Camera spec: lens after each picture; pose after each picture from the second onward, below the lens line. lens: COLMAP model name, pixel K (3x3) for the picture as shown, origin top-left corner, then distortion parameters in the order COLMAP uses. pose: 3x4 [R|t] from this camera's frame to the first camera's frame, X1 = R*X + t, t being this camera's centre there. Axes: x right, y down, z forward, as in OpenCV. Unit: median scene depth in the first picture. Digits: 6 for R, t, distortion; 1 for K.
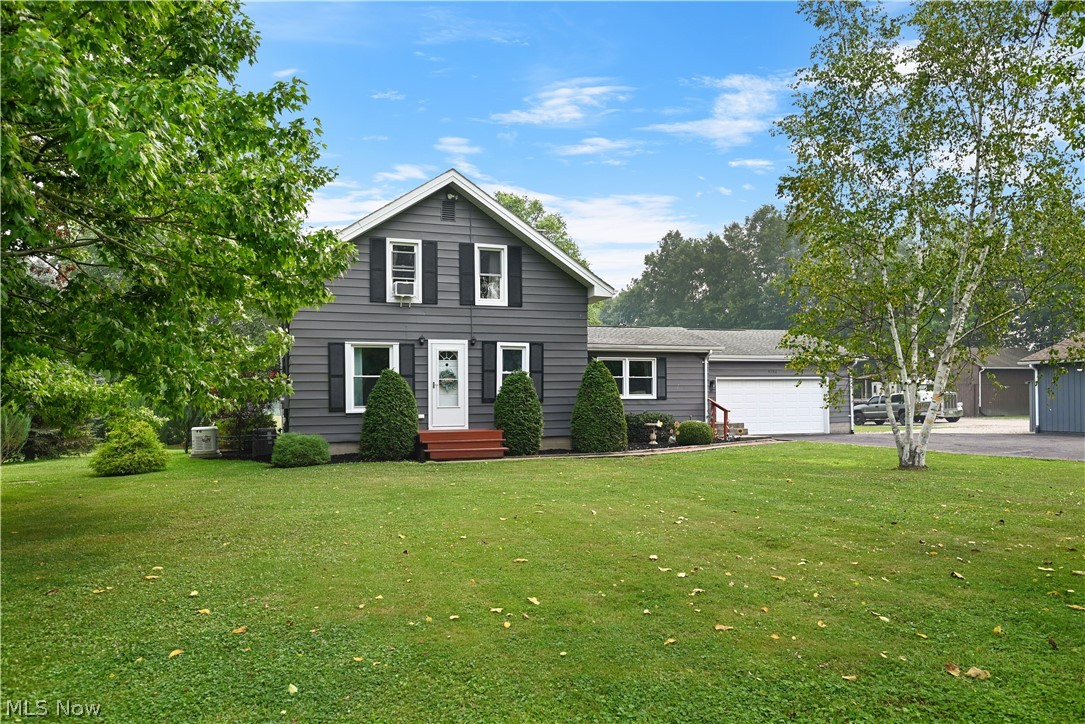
lens RADIAL K [[757.1, 0, 545.0], [0, 757.1, 405.6], [0, 0, 1]] dist [0.000210, -0.000617]
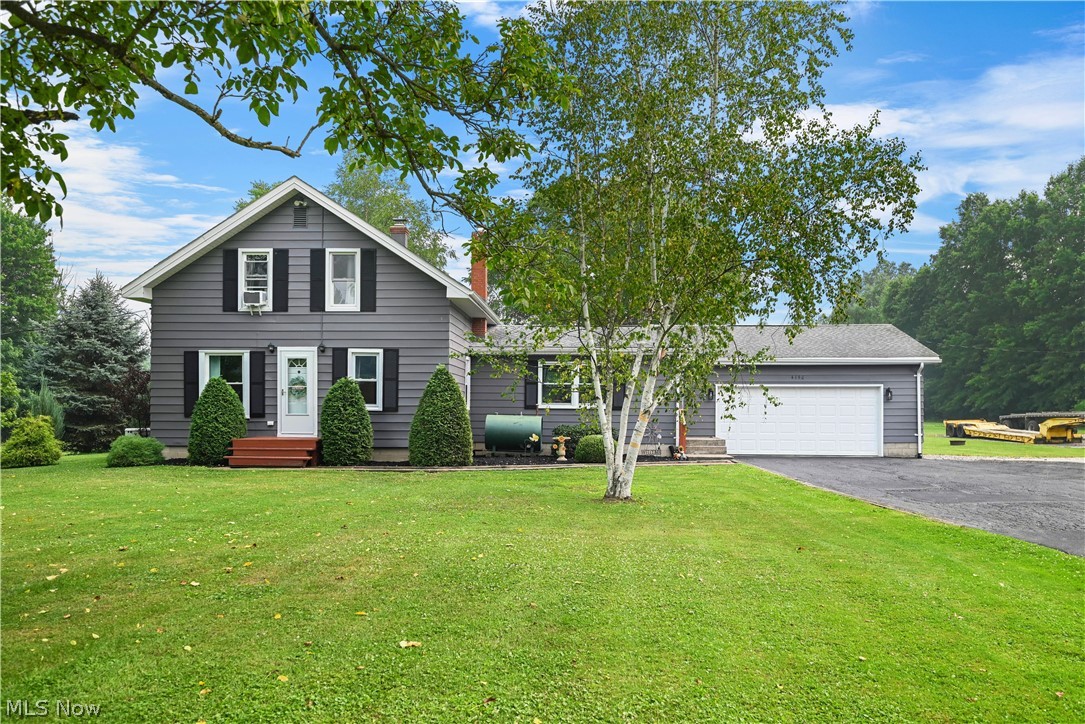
lens RADIAL K [[858.1, 0, 543.2], [0, 858.1, 405.0], [0, 0, 1]] dist [0.010190, 0.005679]
pose [[0.925828, 0.015514, -0.377628, 0.595188], [-0.017344, 0.999849, -0.001447, -0.014338], [0.377548, 0.007889, 0.925956, 0.075582]]
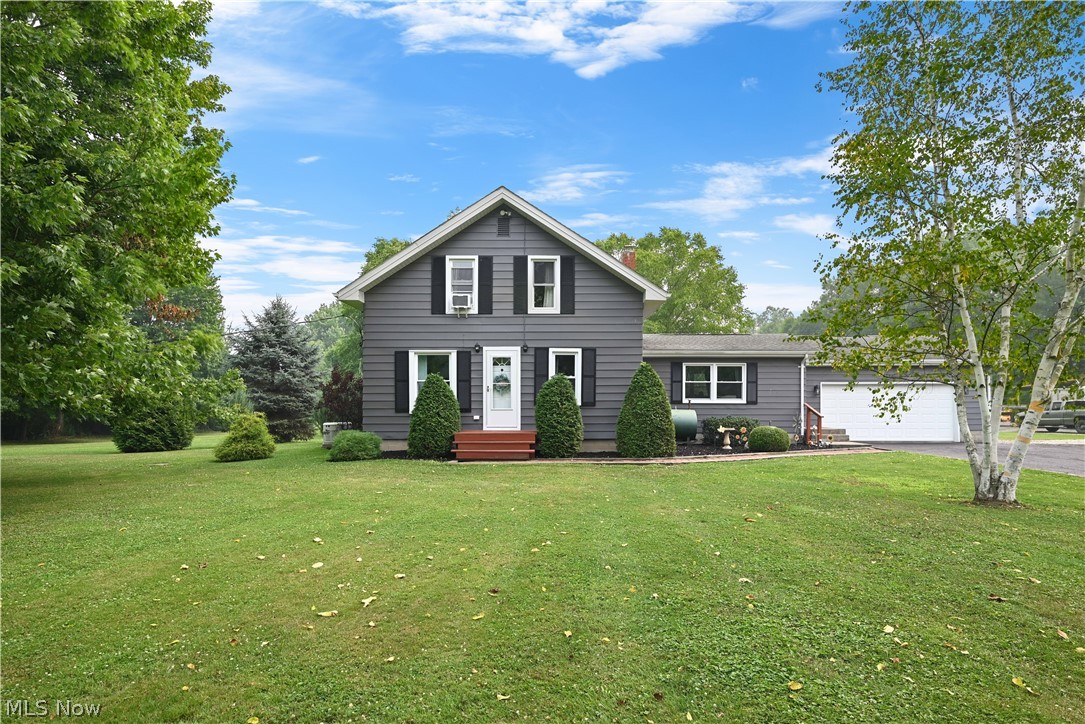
lens RADIAL K [[559.3, 0, 554.4], [0, 559.3, 403.8], [0, 0, 1]] dist [0.003608, 0.000458]
pose [[0.942715, 0.010003, -0.333449, 0.206776], [-0.011480, 0.999931, -0.002462, -0.004752], [0.333401, 0.006149, 0.942765, 0.274130]]
